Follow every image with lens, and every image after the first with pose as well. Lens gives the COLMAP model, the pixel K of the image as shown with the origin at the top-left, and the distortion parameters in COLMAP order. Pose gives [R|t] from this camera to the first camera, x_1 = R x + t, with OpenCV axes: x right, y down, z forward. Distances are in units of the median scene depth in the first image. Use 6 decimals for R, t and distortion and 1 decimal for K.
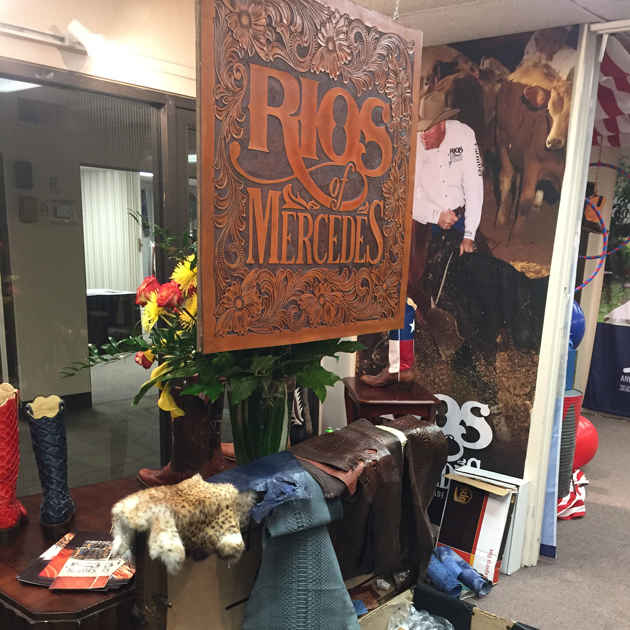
lens RADIAL K [[721.0, 0, 317.1], [0, 721.0, 419.6], [0, 0, 1]] dist [0.069213, 0.000739]
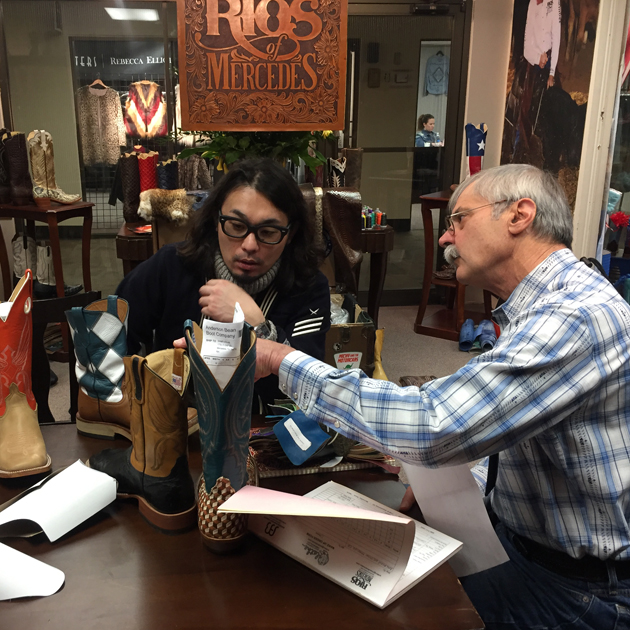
lens RADIAL K [[729.0, 0, 290.5], [0, 729.0, 313.9], [0, 0, 1]] dist [0.078696, -0.062104]
pose [[0.735638, 0.154692, -0.659475, 1.363950], [-0.139925, 0.987279, 0.075501, 0.203956], [0.662765, 0.036735, 0.747926, -0.367635]]
